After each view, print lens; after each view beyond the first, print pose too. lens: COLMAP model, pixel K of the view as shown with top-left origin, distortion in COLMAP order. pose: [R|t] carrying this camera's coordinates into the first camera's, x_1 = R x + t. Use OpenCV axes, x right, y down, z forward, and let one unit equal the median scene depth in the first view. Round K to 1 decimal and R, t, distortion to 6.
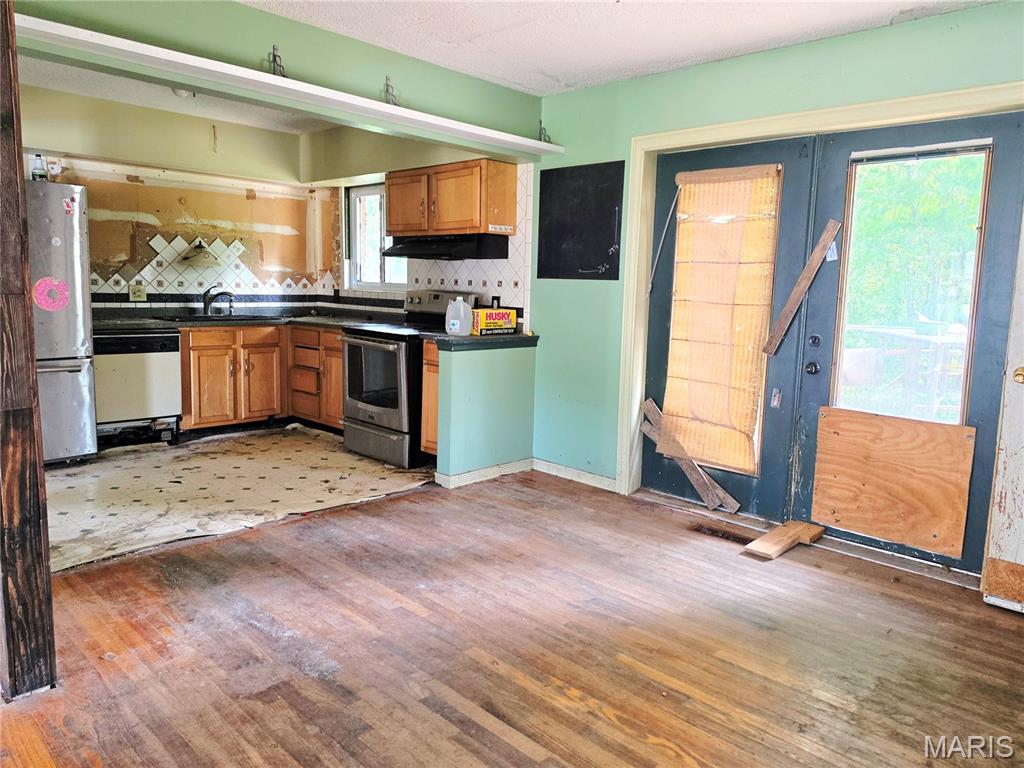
lens RADIAL K [[710.7, 0, 512.5], [0, 710.7, 380.2], [0, 0, 1]] dist [0.067059, -0.079595]
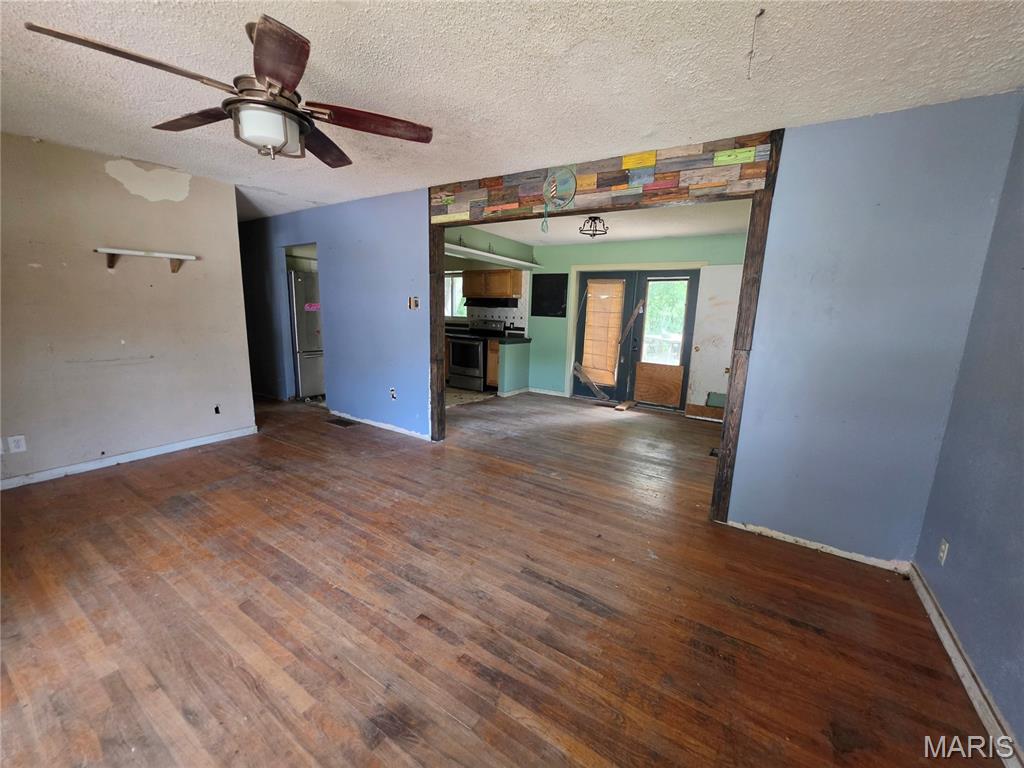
lens RADIAL K [[410.2, 0, 516.9], [0, 410.2, 393.2], [0, 0, 1]] dist [-0.003544, 0.001292]
pose [[0.980659, -0.029761, 0.193446, -0.348274], [0.017523, 0.997753, 0.064671, 0.042189], [-0.194936, -0.060030, 0.978977, -0.512663]]
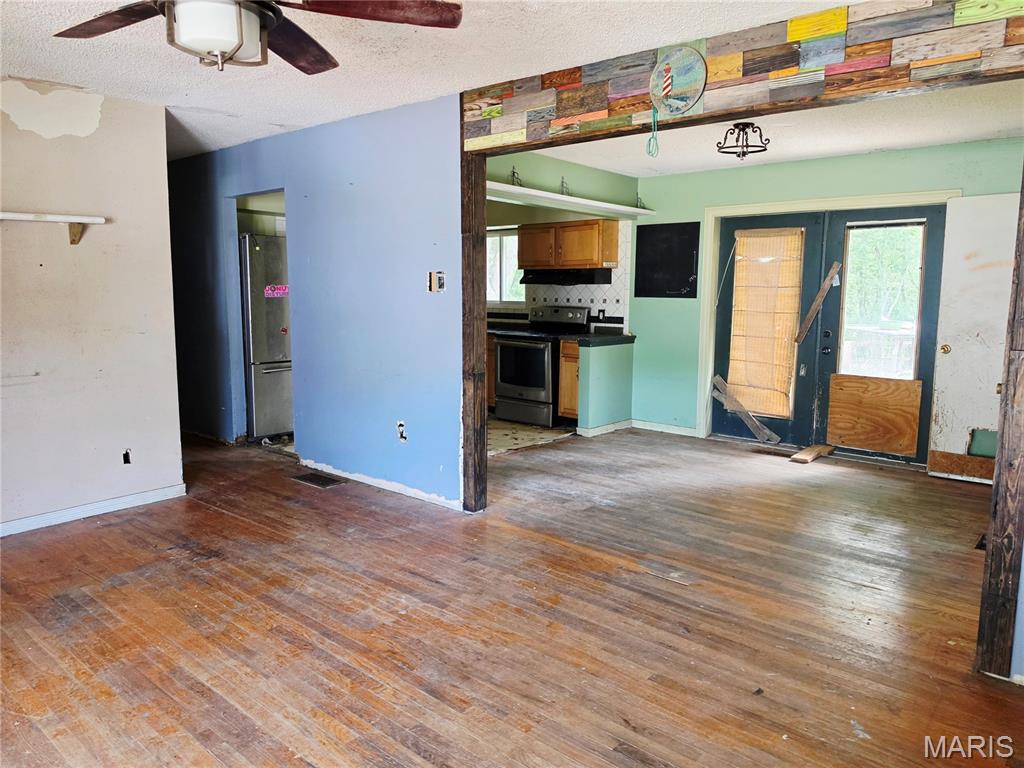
lens RADIAL K [[710.7, 0, 519.0], [0, 710.7, 381.9], [0, 0, 1]] dist [0.067059, -0.079595]
pose [[0.997705, -0.025364, 0.062787, -0.342351], [0.025826, 0.999645, -0.006565, 0.041785], [-0.062598, 0.008172, 0.998005, -0.528141]]
